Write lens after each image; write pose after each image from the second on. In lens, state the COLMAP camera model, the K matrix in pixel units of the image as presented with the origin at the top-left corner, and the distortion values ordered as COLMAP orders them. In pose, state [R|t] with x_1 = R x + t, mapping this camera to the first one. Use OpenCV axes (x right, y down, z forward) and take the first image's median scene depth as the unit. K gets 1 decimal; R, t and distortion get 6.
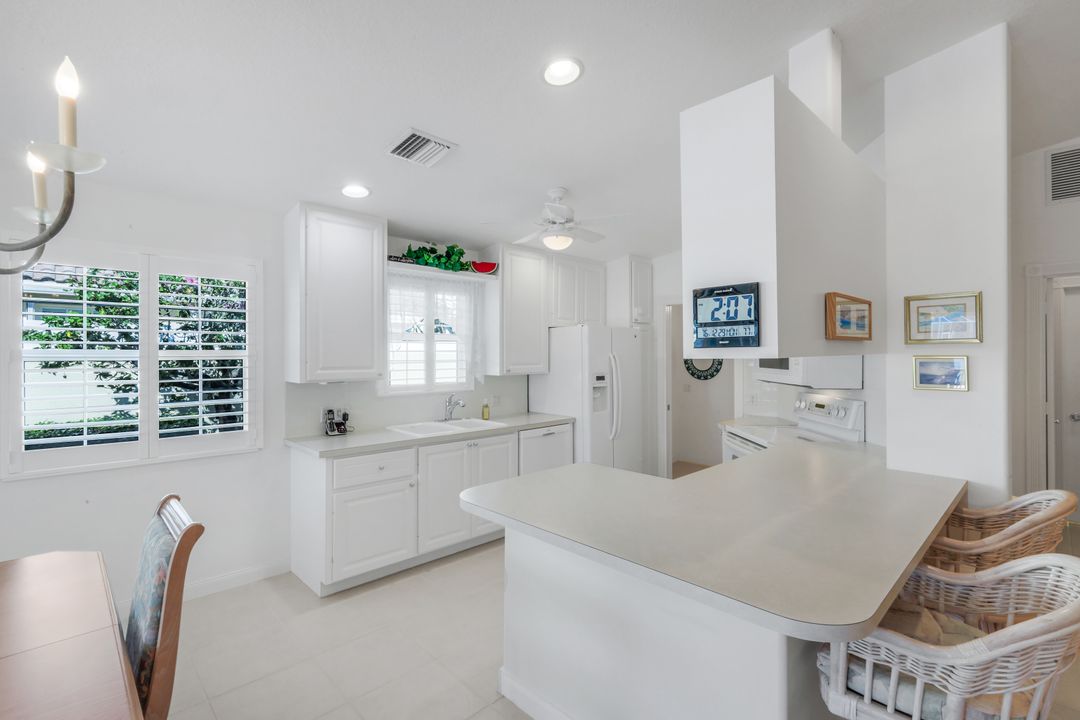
lens RADIAL K [[498.6, 0, 545.2], [0, 498.6, 351.7], [0, 0, 1]] dist [0.001901, 0.001046]
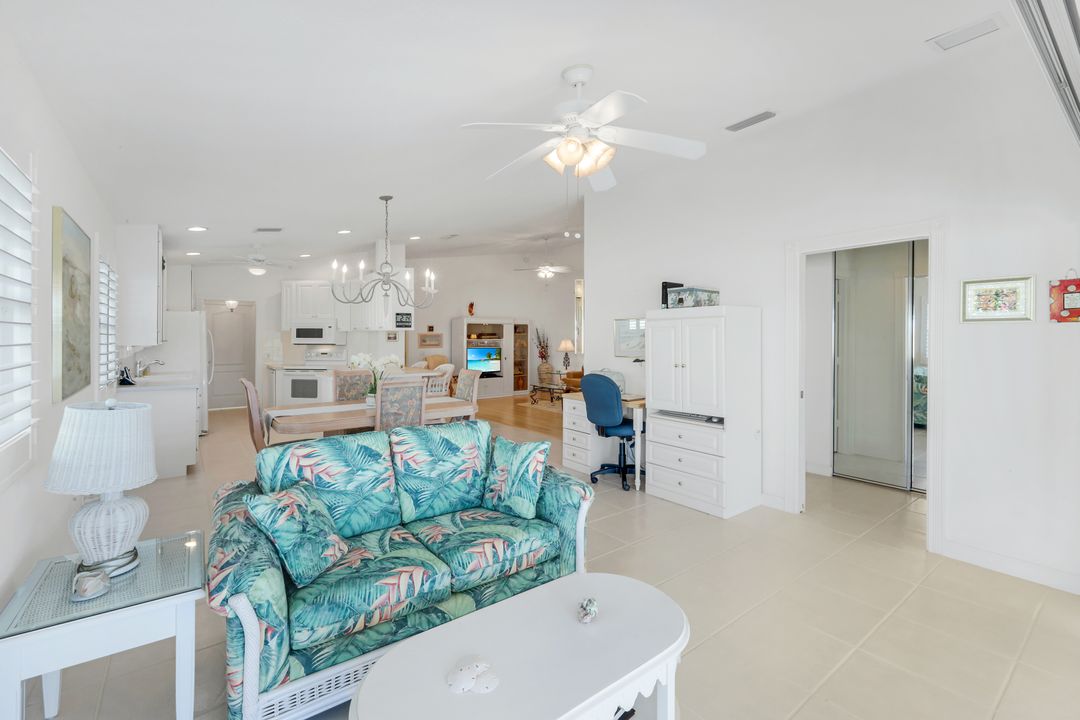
lens RADIAL K [[462.0, 0, 540.7], [0, 462.0, 338.0], [0, 0, 1]] dist [-0.007680, 0.000279]
pose [[0.119463, 0.000940, 0.992838, -2.349753], [-0.000536, 0.999999, -0.000883, 0.056162], [-0.992838, -0.000427, 0.119464, -0.434177]]
